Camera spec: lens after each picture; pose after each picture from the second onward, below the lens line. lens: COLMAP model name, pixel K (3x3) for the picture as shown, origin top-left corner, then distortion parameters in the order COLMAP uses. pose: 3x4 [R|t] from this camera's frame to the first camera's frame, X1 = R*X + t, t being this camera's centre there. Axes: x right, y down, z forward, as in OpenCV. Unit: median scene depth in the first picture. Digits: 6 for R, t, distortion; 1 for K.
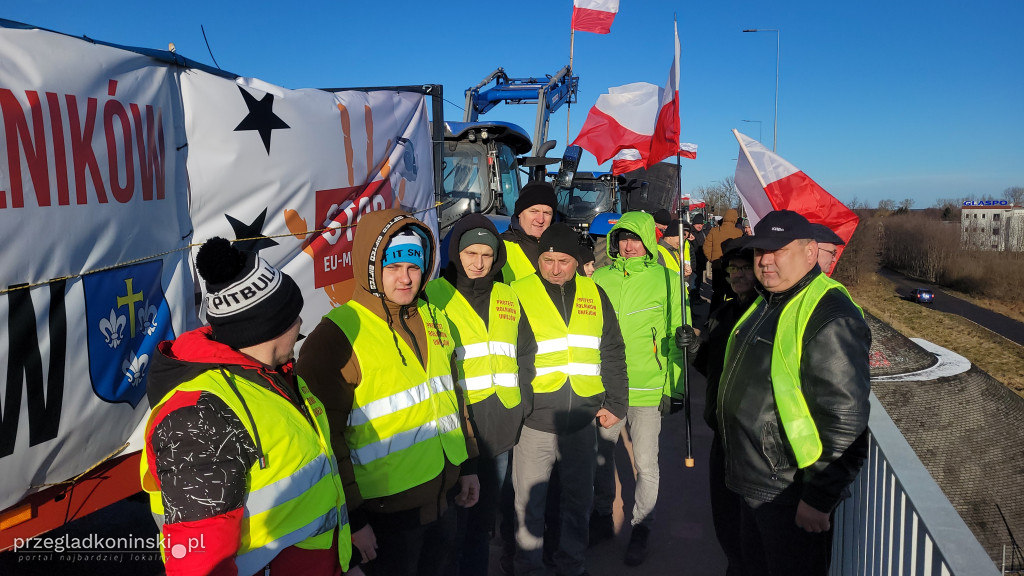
lens RADIAL K [[784.0, 0, 518.9], [0, 784.0, 281.6], [0, 0, 1]] dist [0.042046, 0.001471]
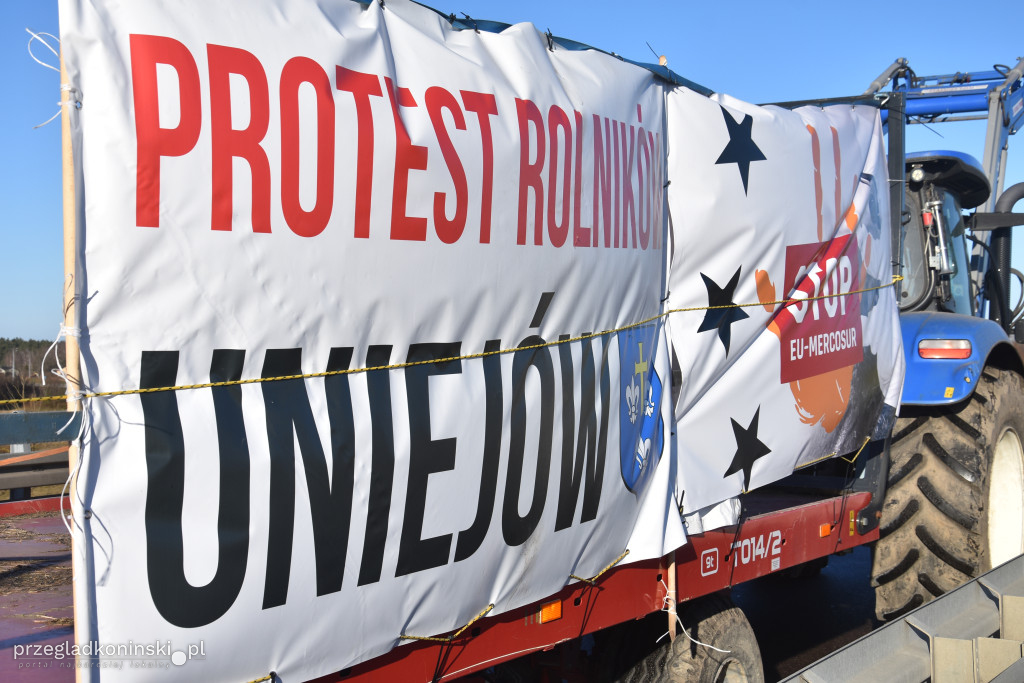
lens RADIAL K [[1635.2, 0, 512.5], [0, 1635.2, 341.8], [0, 0, 1]] dist [0.197949, 0.979907]
pose [[0.982653, -0.013675, -0.184947, -0.206095], [-0.004844, 0.995045, -0.099310, 0.110620], [0.185389, 0.098483, 0.977718, -0.457697]]
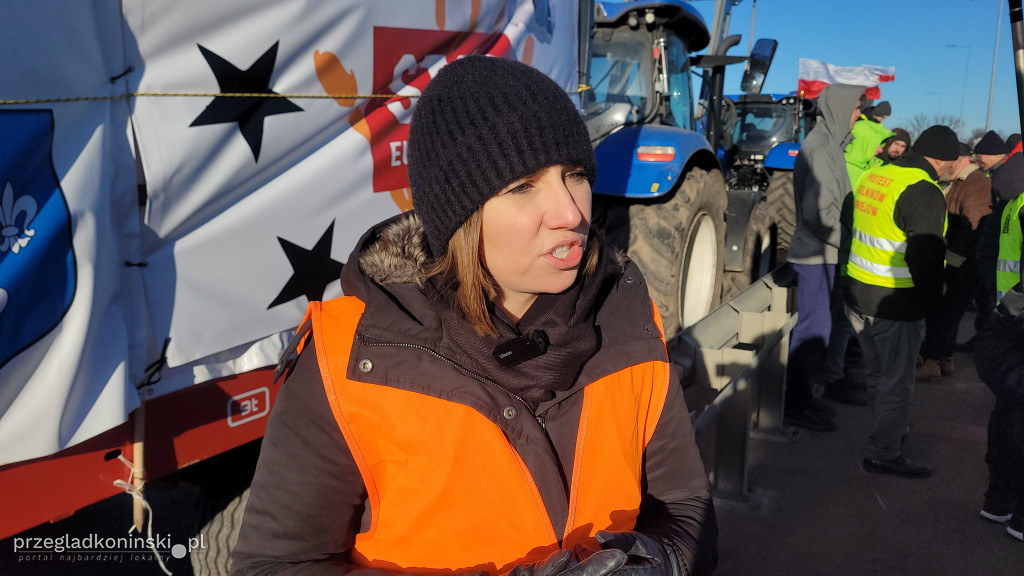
lens RADIAL K [[784.0, 0, 518.9], [0, 784.0, 281.6], [0, 0, 1]] dist [0.042046, 0.001471]
pose [[0.981491, 0.043190, -0.186573, -0.027354], [-0.029552, 0.996725, 0.075274, 0.026644], [0.189213, -0.068367, 0.979553, 0.383325]]
